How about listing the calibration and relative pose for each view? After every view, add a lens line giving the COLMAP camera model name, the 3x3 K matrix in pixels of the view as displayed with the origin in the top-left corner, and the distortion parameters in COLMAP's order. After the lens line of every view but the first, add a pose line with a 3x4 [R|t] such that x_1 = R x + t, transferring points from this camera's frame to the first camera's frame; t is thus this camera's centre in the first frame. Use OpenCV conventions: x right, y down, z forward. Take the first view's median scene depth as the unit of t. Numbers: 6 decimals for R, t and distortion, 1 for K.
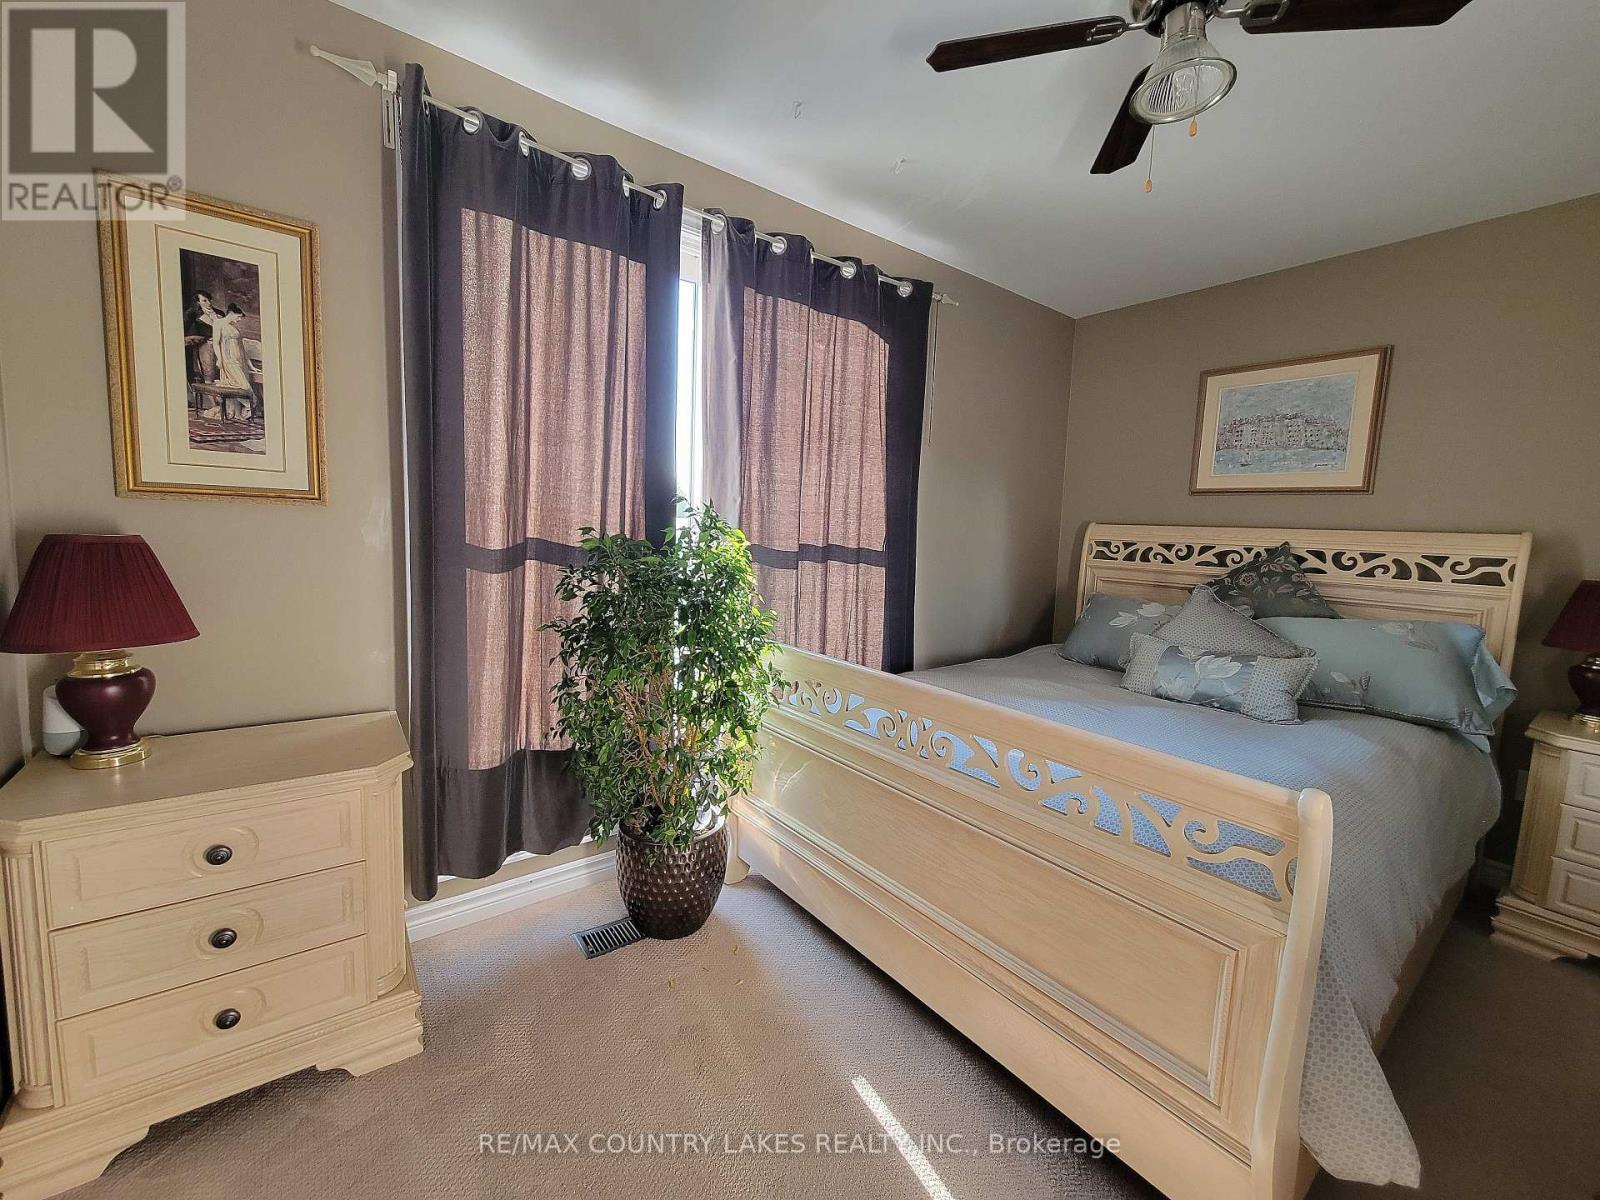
lens RADIAL K [[657.2, 0, 802.0], [0, 657.2, 593.7], [0, 0, 1]] dist [-0.000913, 0.000080]
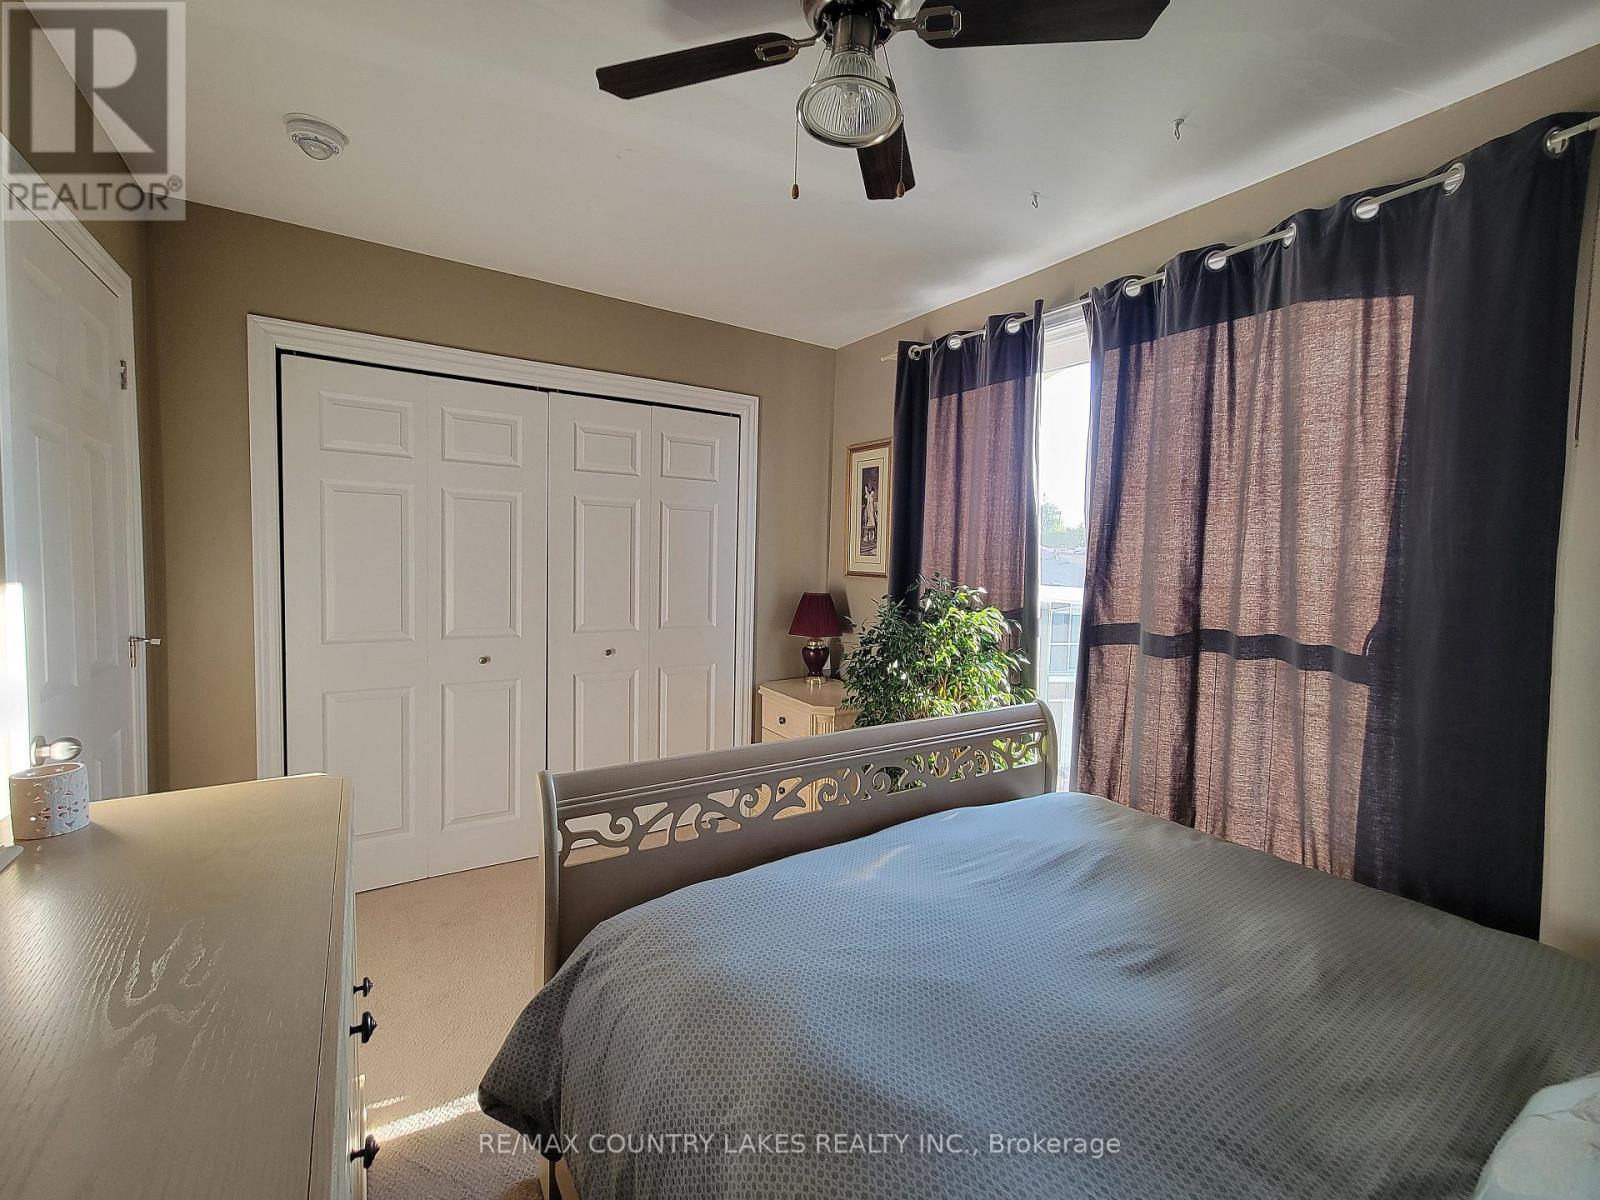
lens RADIAL K [[657.2, 0, 799.8], [0, 657.2, 591.5], [0, 0, 1]] dist [-0.000913, 0.000080]
pose [[-0.068039, 0.012459, -0.997605, 1.257893], [-0.131582, 0.991075, 0.021351, -0.117698], [0.988968, 0.132719, -0.065793, 0.934081]]
